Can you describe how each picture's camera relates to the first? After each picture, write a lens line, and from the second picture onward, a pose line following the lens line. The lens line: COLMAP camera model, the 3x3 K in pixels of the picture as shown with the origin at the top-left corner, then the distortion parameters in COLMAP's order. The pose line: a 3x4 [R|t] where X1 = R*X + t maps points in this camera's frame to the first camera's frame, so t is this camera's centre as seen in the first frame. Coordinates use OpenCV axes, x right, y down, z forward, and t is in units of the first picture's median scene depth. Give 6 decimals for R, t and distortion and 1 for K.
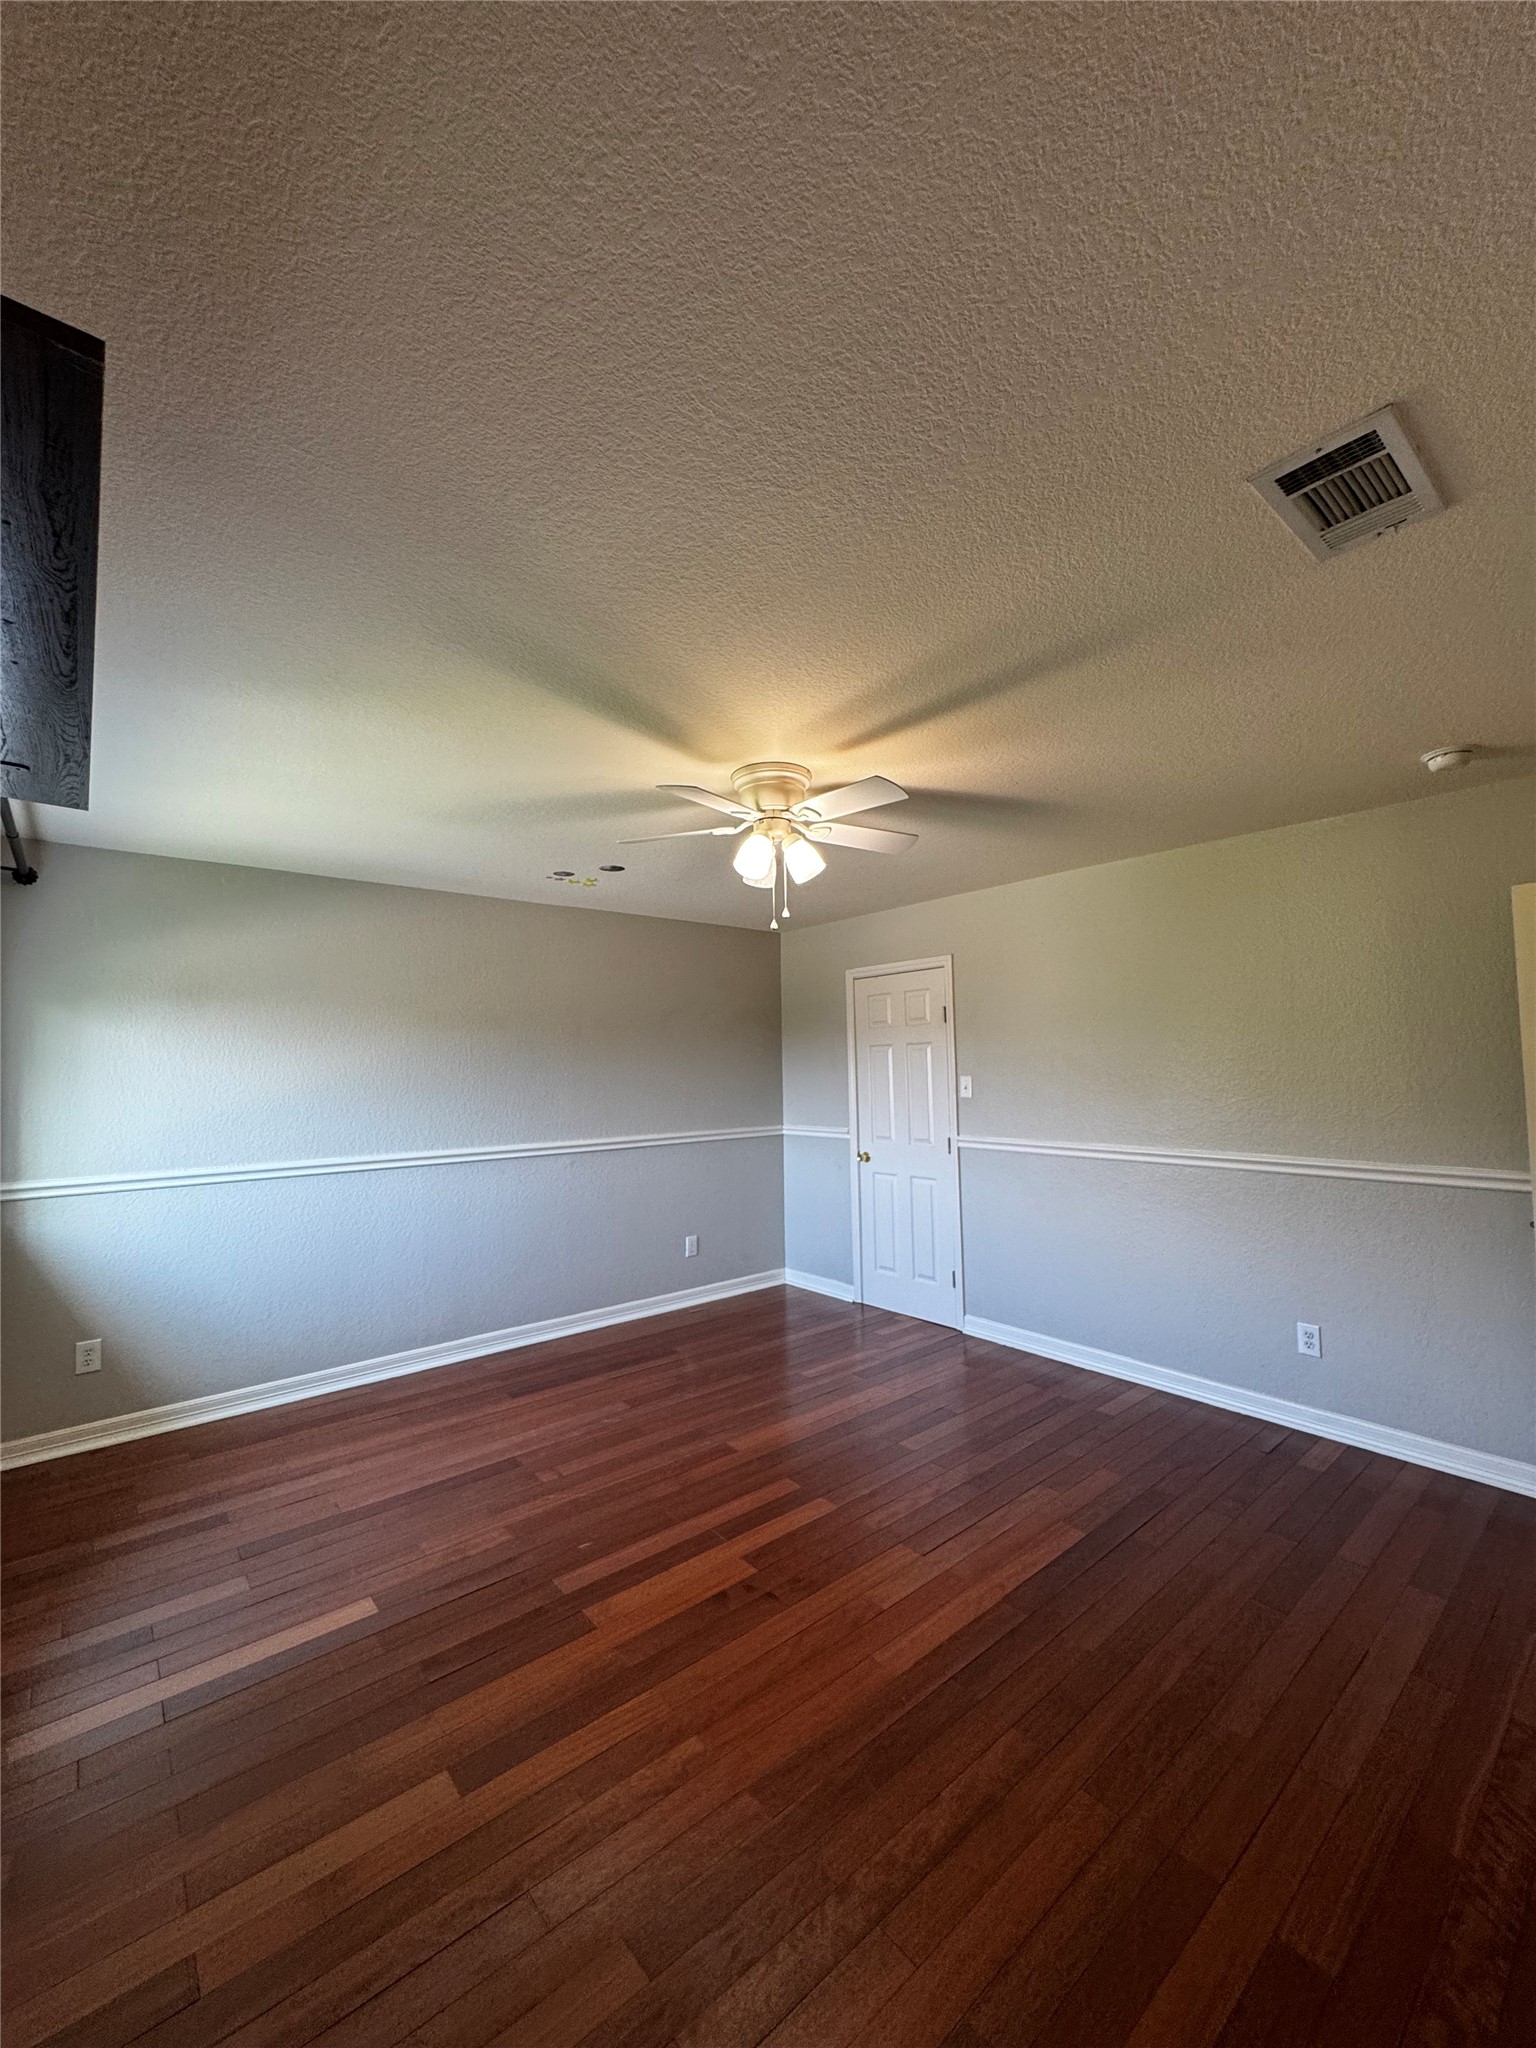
lens RADIAL K [[817.1, 0, 768.9], [0, 817.1, 1023.3], [0, 0, 1]] dist [-0.008686, -0.000067]
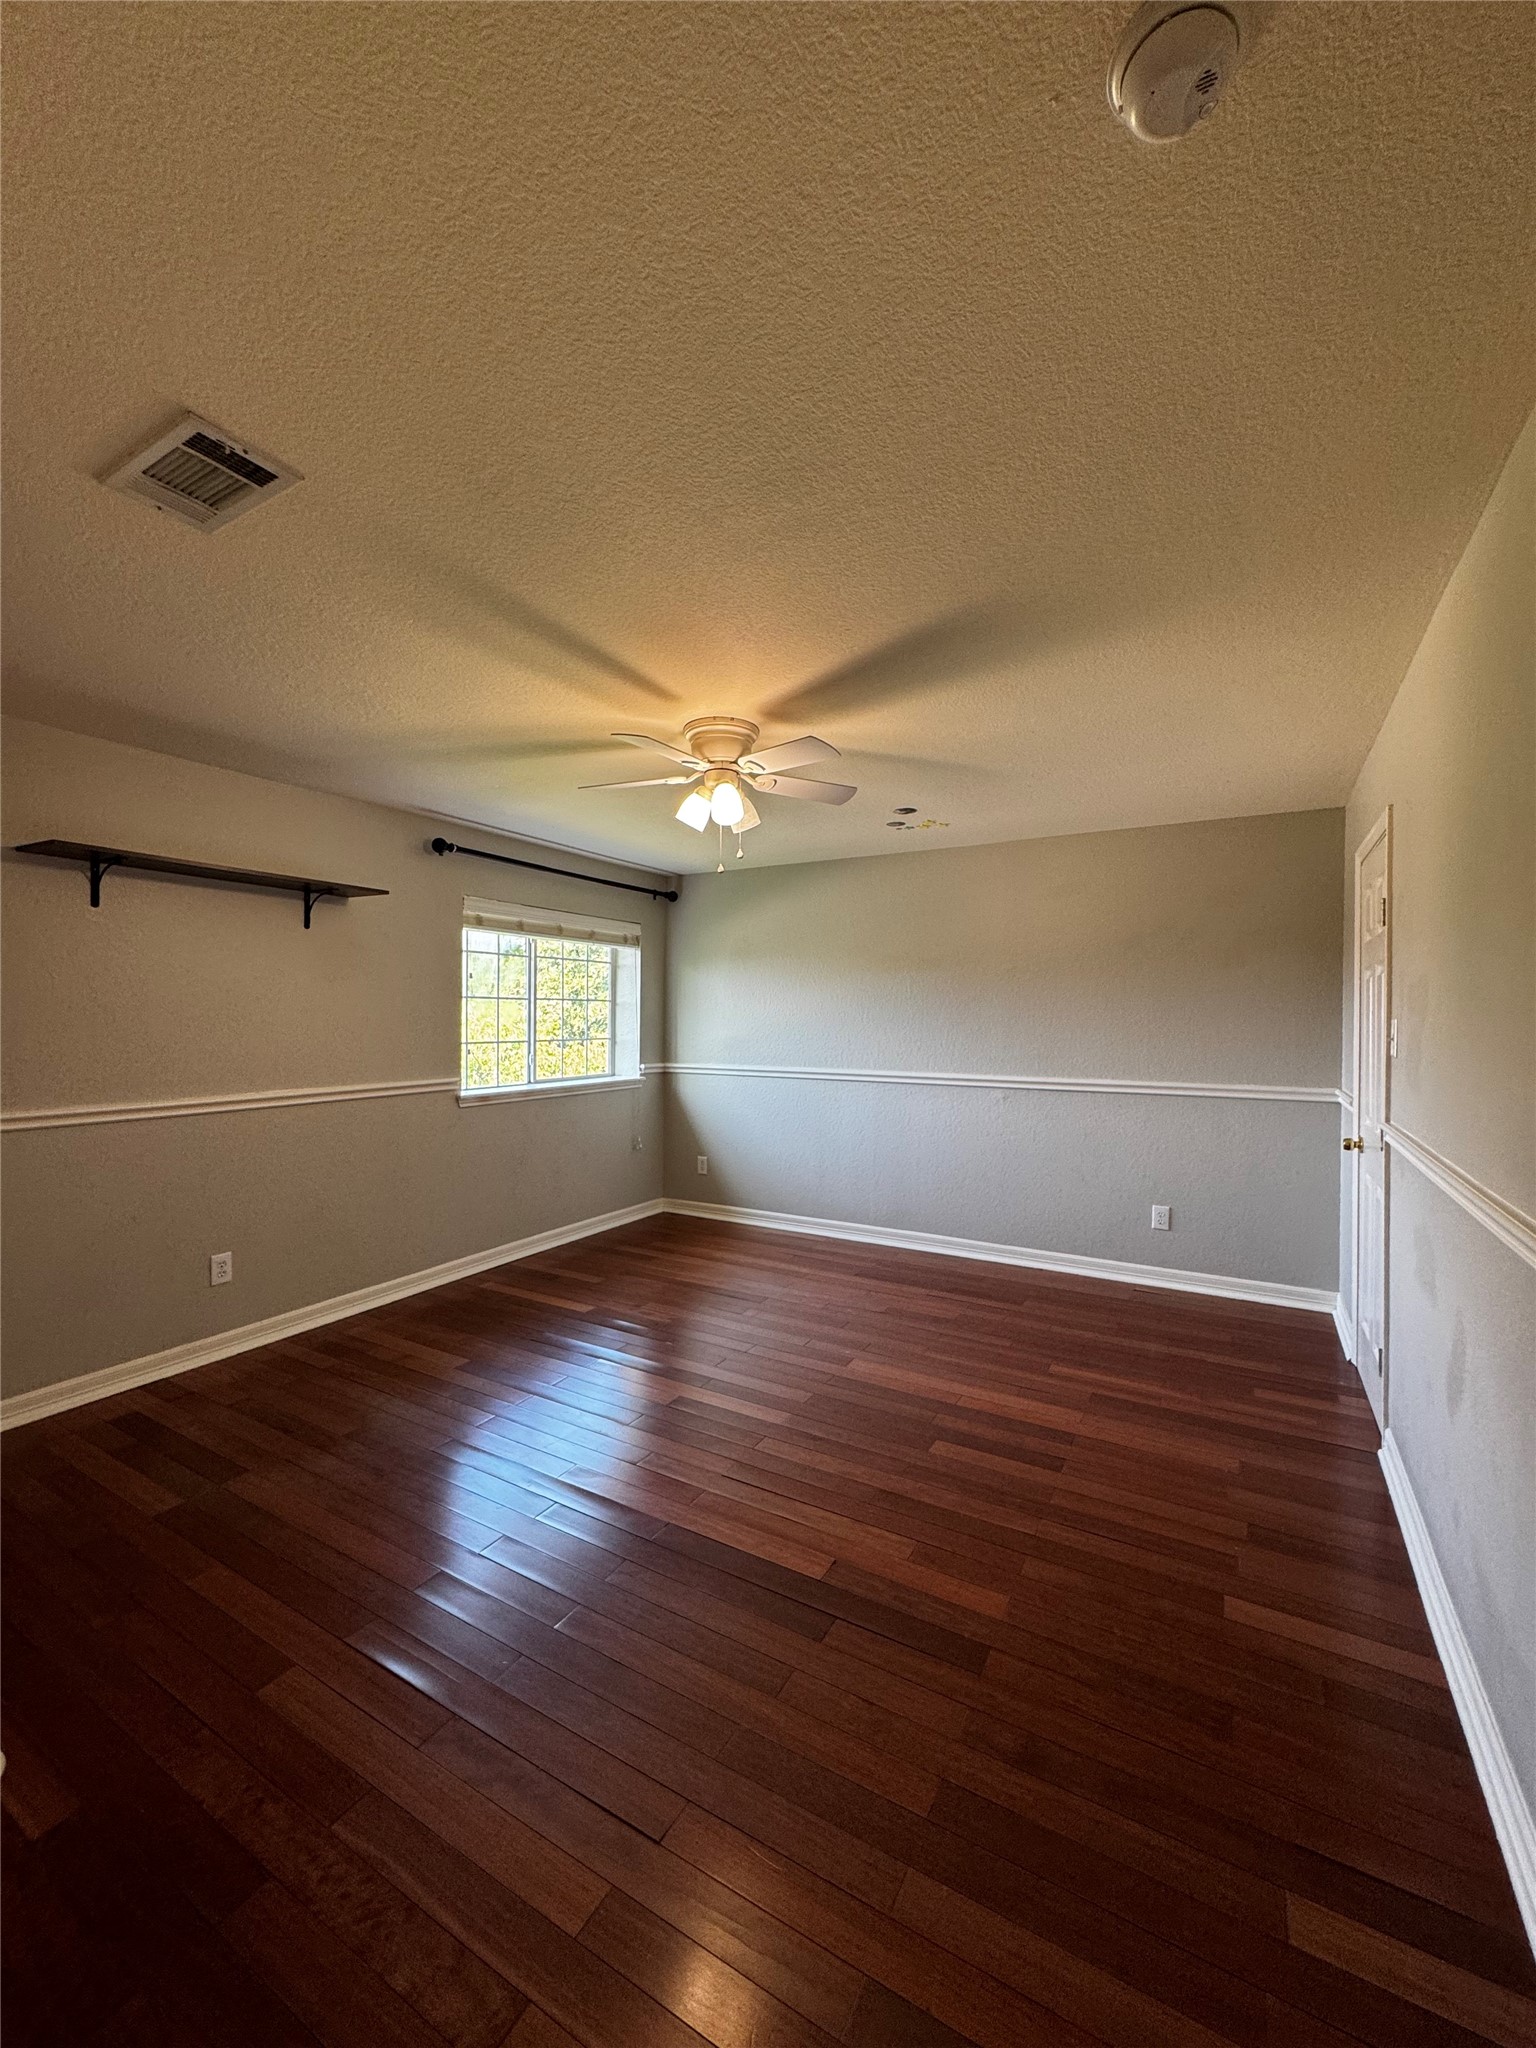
lens RADIAL K [[817.1, 0, 768.0], [0, 817.1, 1024.3], [0, 0, 1]] dist [-0.008686, -0.000067]
pose [[0.338111, 0.025606, -0.940758, 0.776445], [0.042684, 0.998184, 0.042509, 0.031670], [0.940138, -0.054528, 0.336404, 0.495914]]
